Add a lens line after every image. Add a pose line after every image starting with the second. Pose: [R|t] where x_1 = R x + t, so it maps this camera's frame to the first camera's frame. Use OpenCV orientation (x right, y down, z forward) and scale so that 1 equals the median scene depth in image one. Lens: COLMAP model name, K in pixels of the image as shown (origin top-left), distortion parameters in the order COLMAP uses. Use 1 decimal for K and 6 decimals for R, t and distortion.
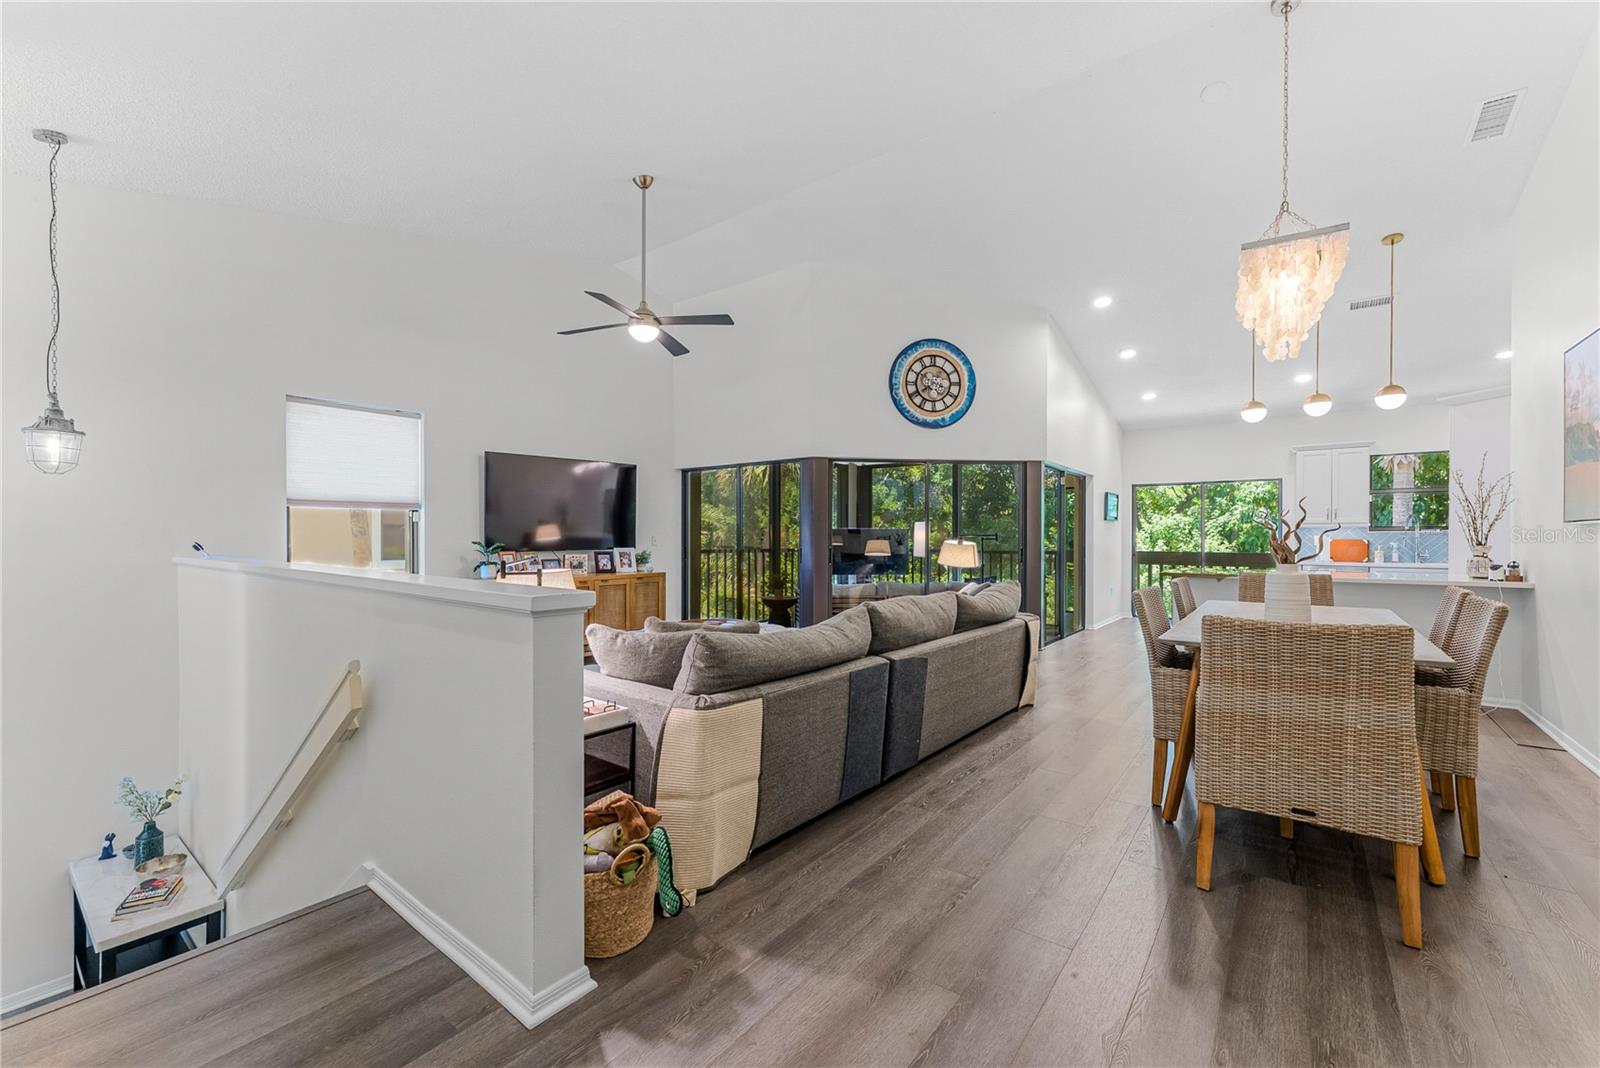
lens RADIAL K [[642.9, 0, 805.3], [0, 642.9, 538.0], [0, 0, 1]] dist [0.001329, 0.000212]
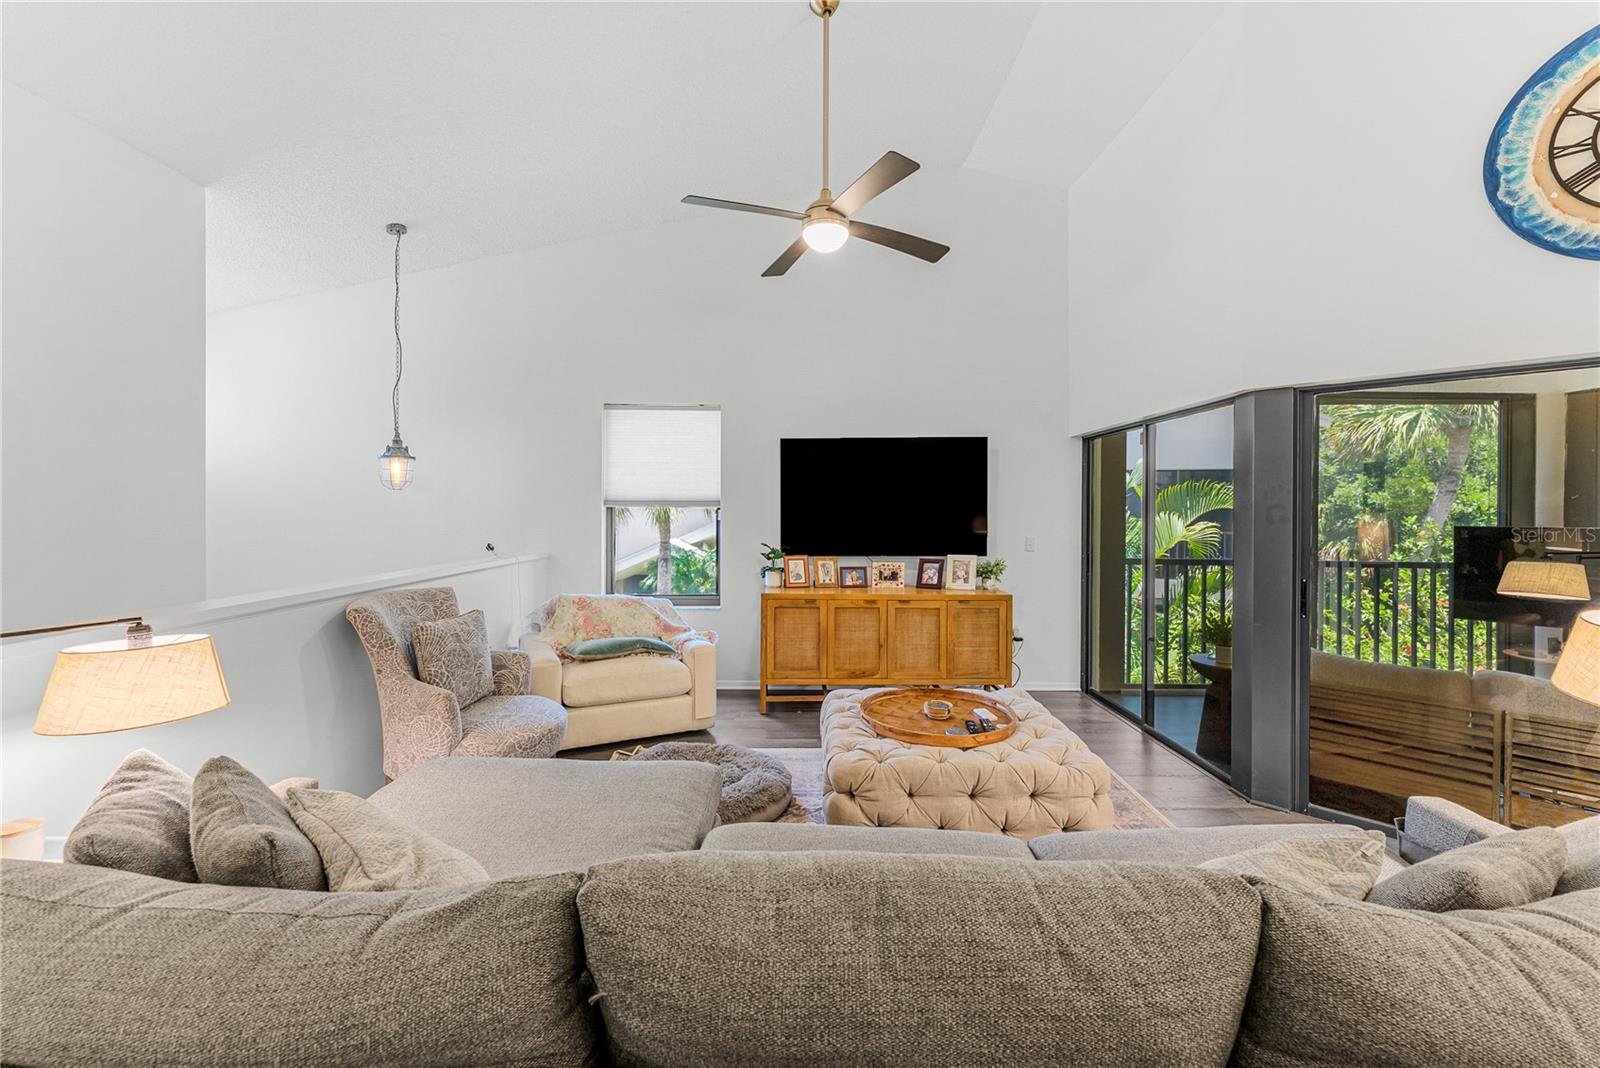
lens RADIAL K [[652.3, 0, 805.4], [0, 652.3, 514.8], [0, 0, 1]] dist [-0.002241, 0.000055]
pose [[0.614308, 0.007457, -0.789031, 0.189515], [-0.007848, 0.999964, 0.003341, -0.031293], [0.789027, 0.004140, 0.614345, 0.431304]]
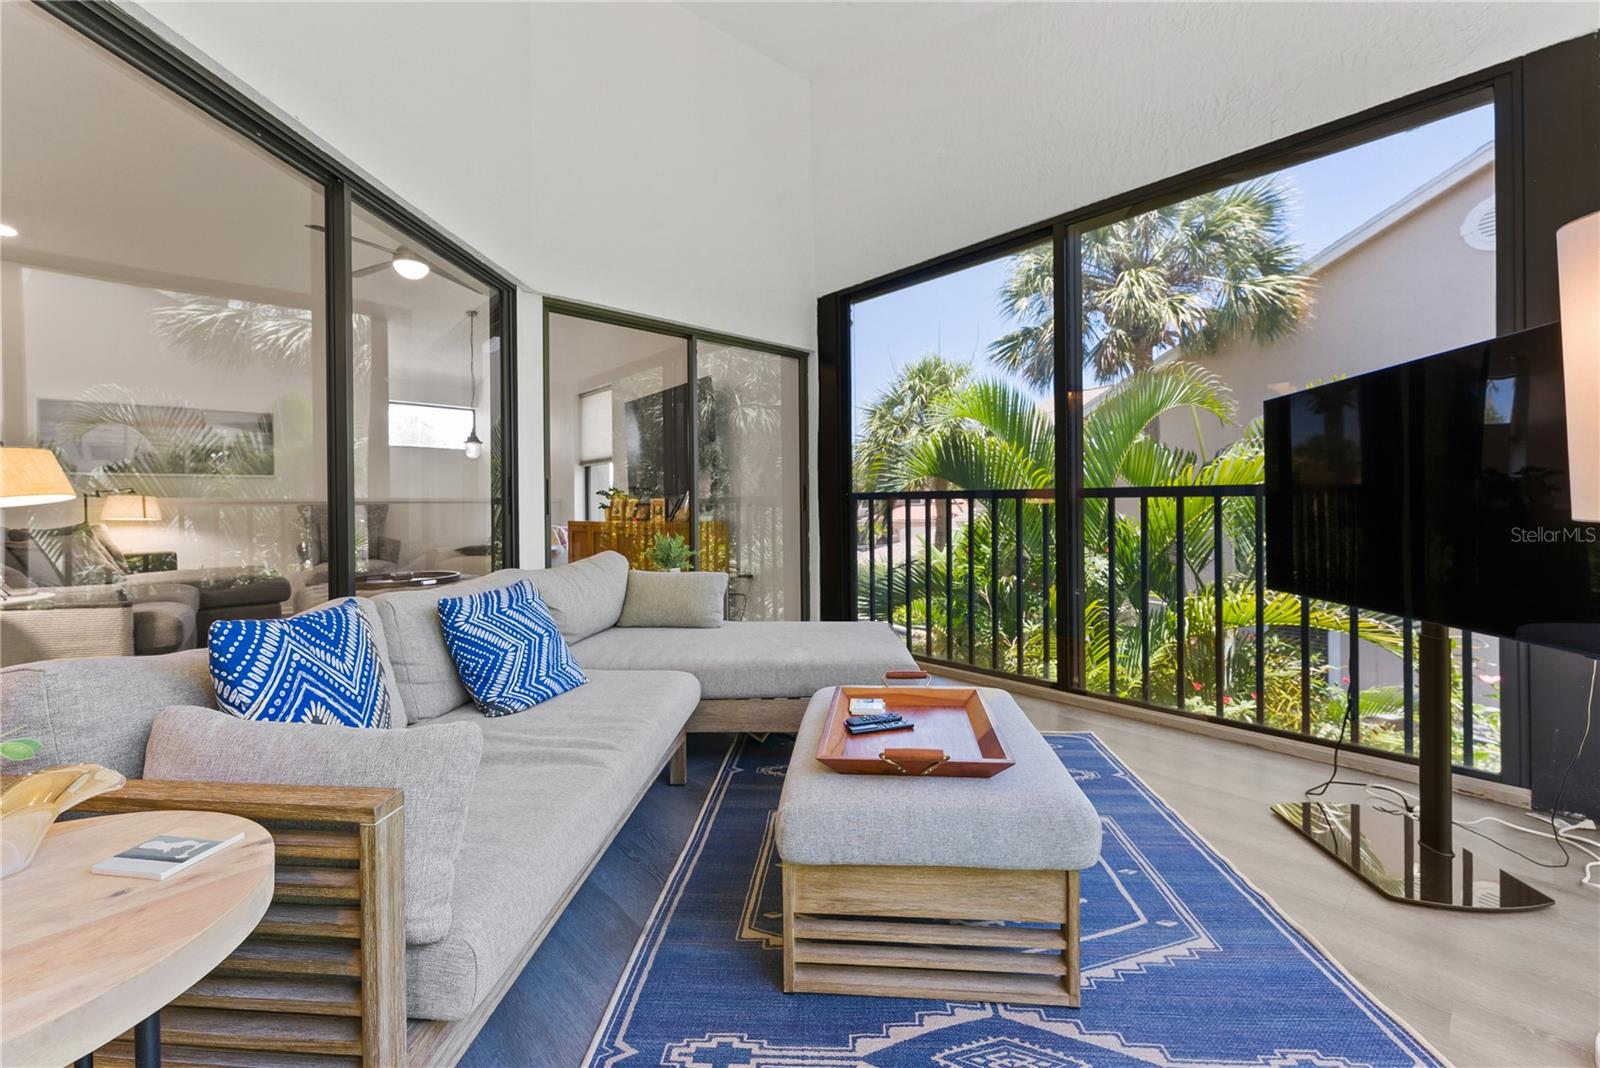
lens RADIAL K [[652.3, 0, 805.4], [0, 652.3, 514.8], [0, 0, 1]] dist [-0.002241, 0.000055]
pose [[-0.168513, 0.011663, -0.985630, 0.467779], [0.002997, 0.999931, 0.011320, 0.034424], [0.985695, -0.001046, -0.168536, 1.303669]]
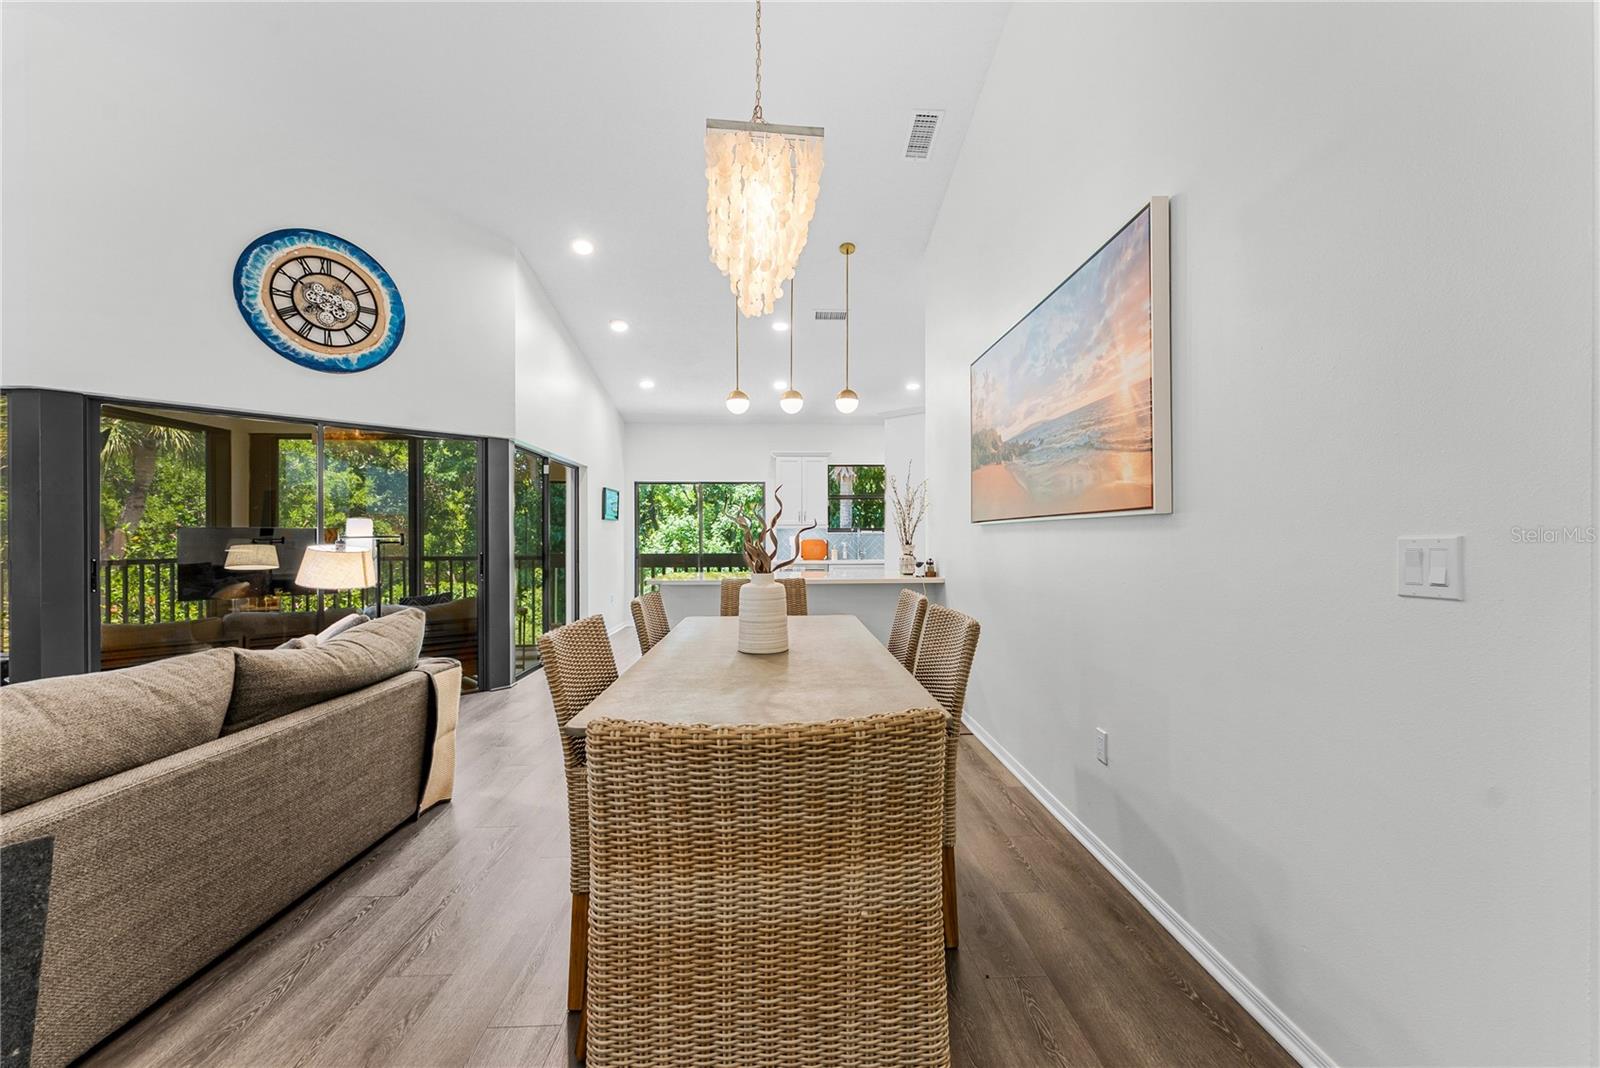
lens RADIAL K [[653.3, 0, 800.0], [0, 653.3, 534.0], [0, 0, 1]] dist [0.007879, 0.000093]
pose [[0.773707, -0.000161, 0.633543, 0.149595], [0.005622, 0.999962, -0.006611, -0.000125], [-0.633519, 0.008677, 0.773679, 0.190510]]
